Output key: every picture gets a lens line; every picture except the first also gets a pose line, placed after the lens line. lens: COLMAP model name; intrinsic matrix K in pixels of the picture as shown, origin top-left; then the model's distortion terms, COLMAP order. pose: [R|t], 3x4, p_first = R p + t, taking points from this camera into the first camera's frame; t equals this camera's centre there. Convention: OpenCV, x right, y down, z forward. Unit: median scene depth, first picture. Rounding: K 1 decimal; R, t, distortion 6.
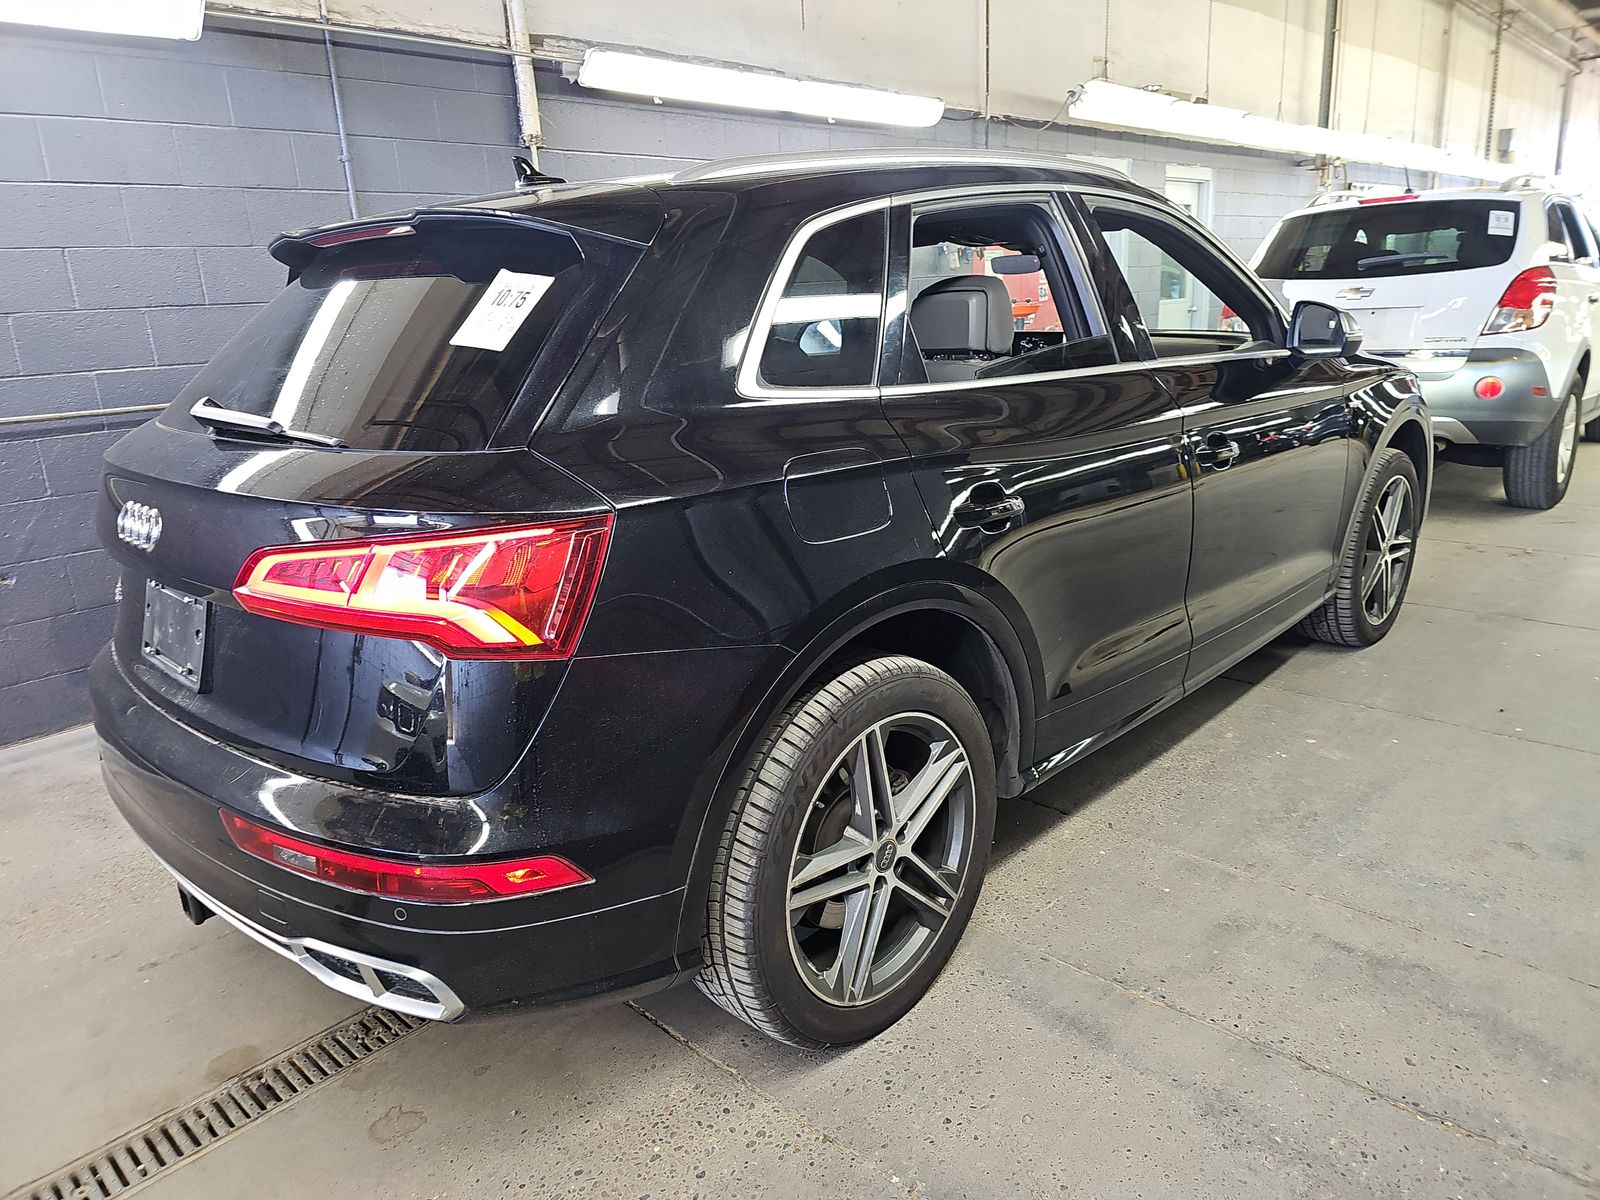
lens RADIAL K [[1065.8, 0, 800.0], [0, 1065.8, 600.0], [0, 0, 1]] dist [0.041147, -0.064390]
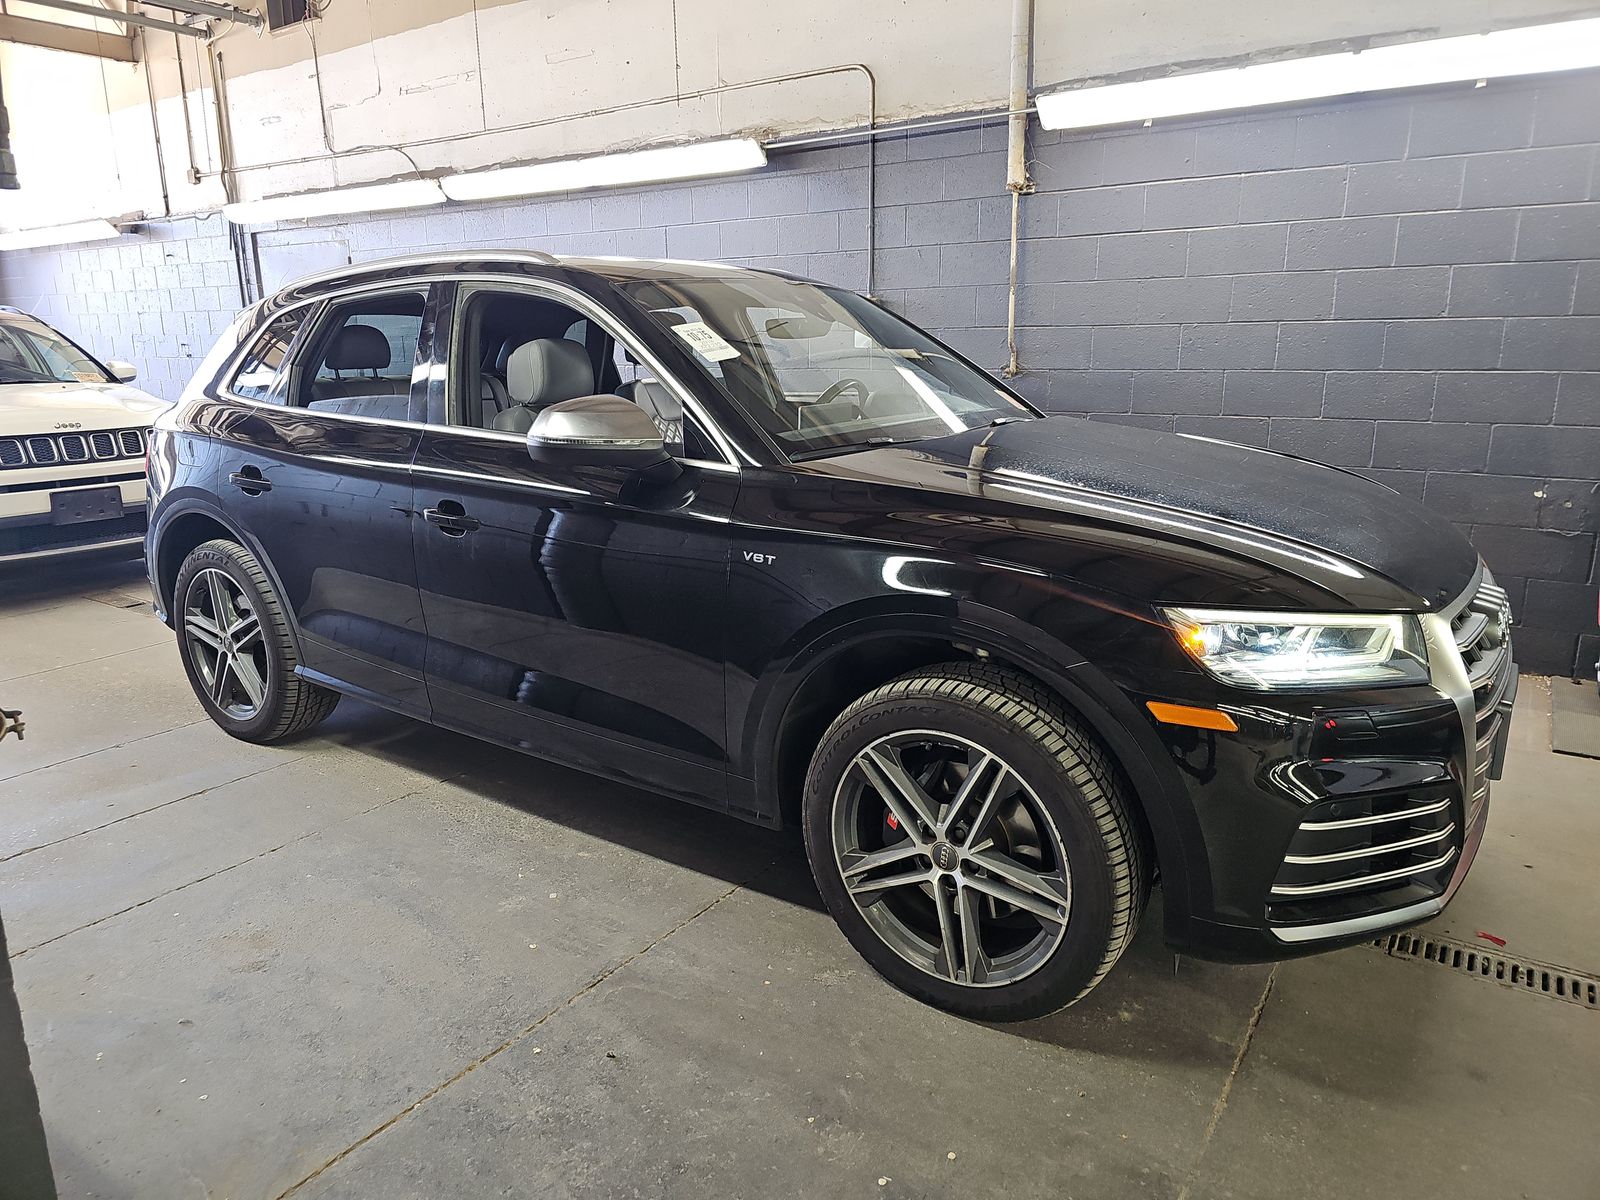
lens RADIAL K [[1065.8, 0, 800.0], [0, 1065.8, 600.0], [0, 0, 1]] dist [0.041147, -0.064390]
pose [[0.143689, 0.279007, -0.949478, 1.931235], [-0.265721, 0.935079, 0.234563, -0.530468], [0.953282, 0.218592, 0.208499, 1.478542]]
